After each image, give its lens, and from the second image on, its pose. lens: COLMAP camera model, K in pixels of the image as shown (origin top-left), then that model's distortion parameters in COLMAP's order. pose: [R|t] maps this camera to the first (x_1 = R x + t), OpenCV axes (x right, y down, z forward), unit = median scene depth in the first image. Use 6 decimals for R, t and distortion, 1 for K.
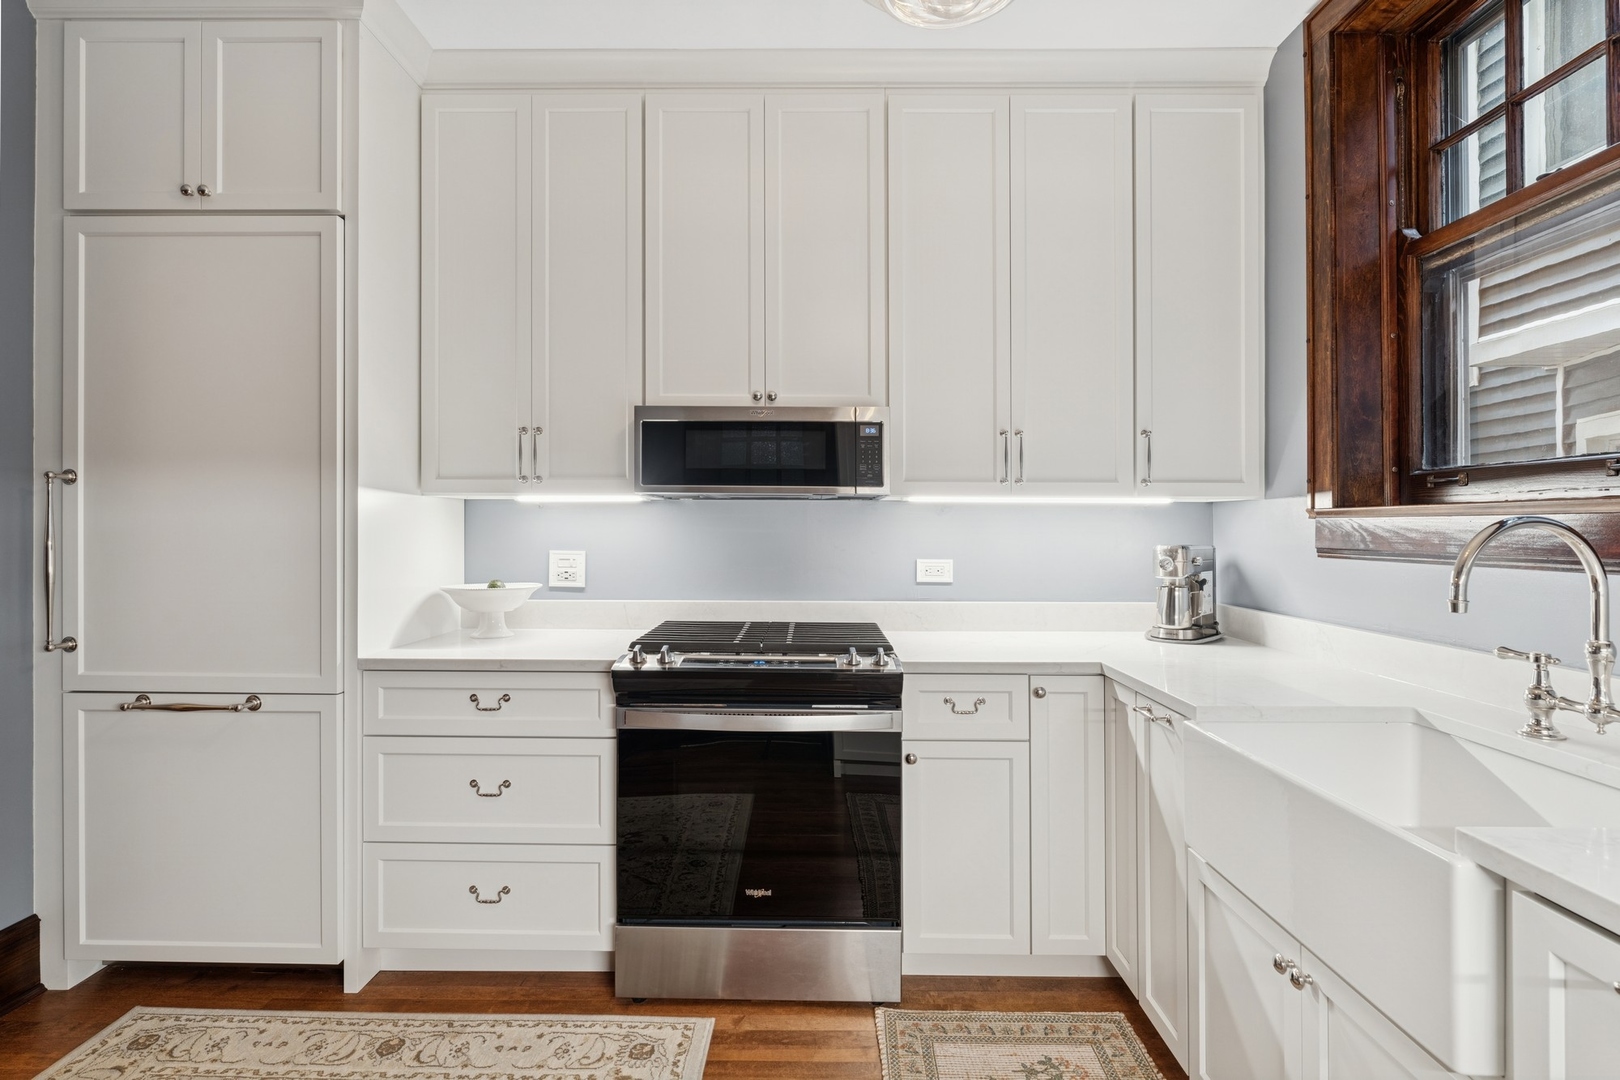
lens RADIAL K [[760.9, 0, 808.7], [0, 760.9, 532.7], [0, 0, 1]] dist [-0.003289, -0.000234]
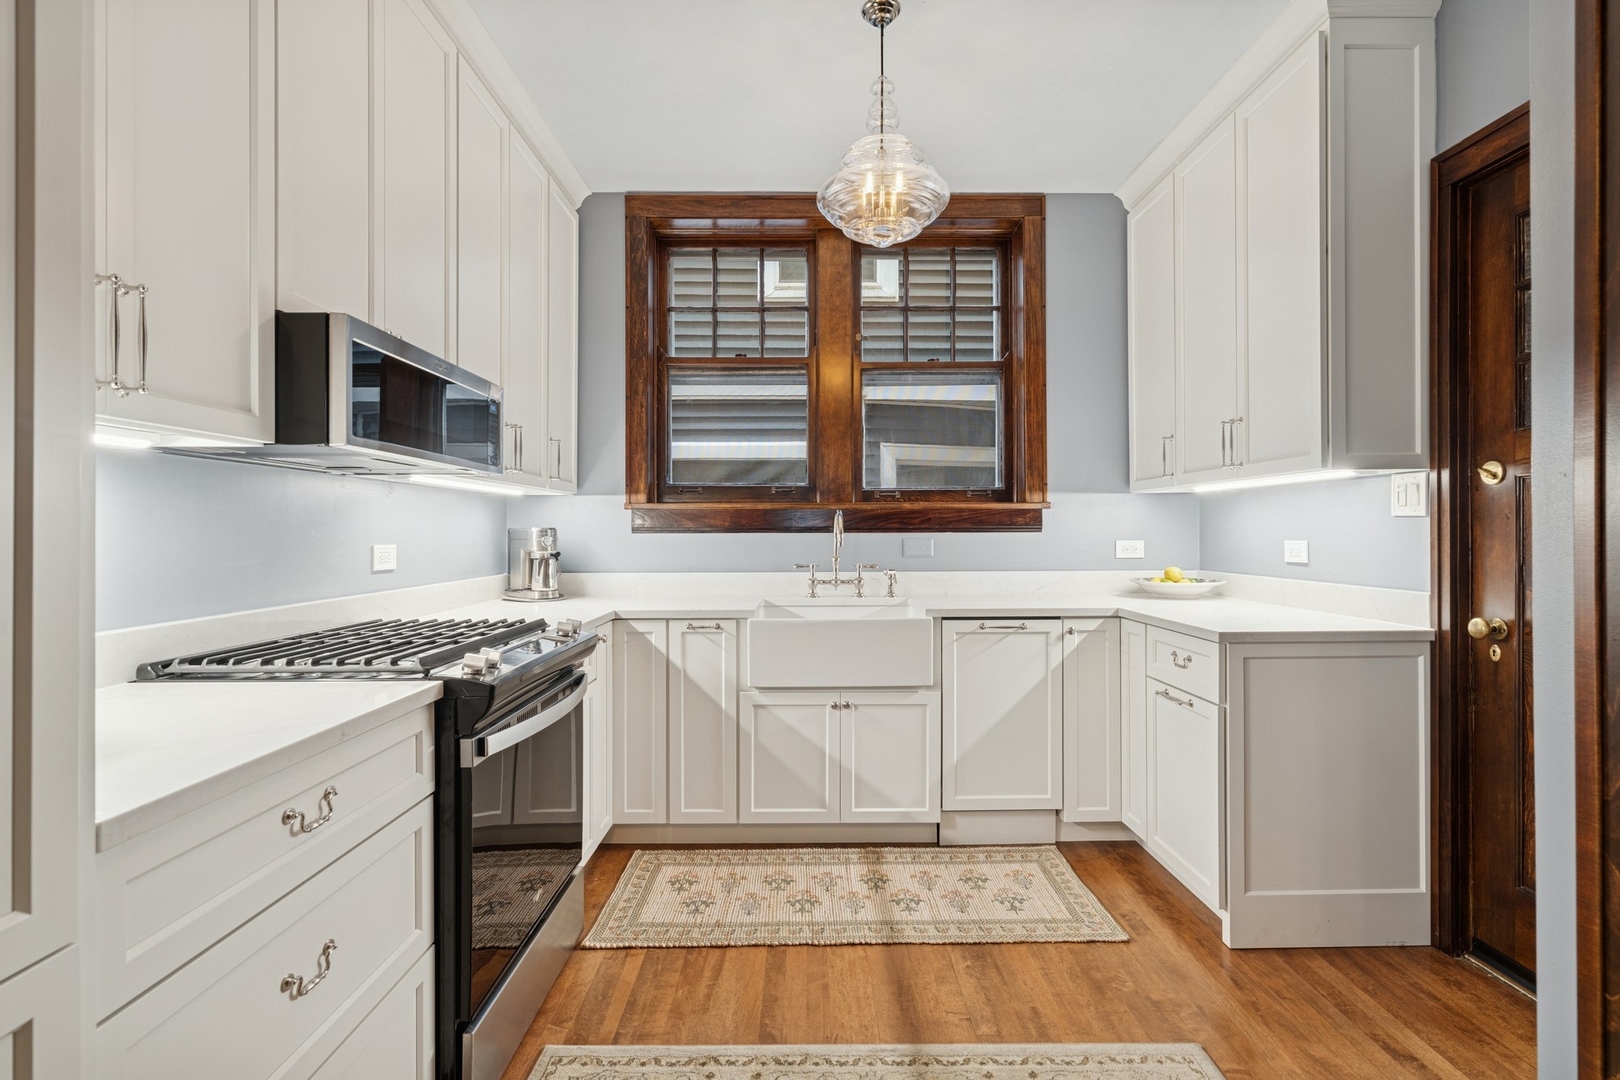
lens RADIAL K [[749.2, 0, 813.6], [0, 749.2, 534.4], [0, 0, 1]] dist [-0.001813, 0.000257]
pose [[-0.014817, -0.009023, 0.999850, -0.986641], [0.007174, 0.999933, 0.009131, 0.024242], [-0.999864, 0.007308, -0.014751, 0.671048]]
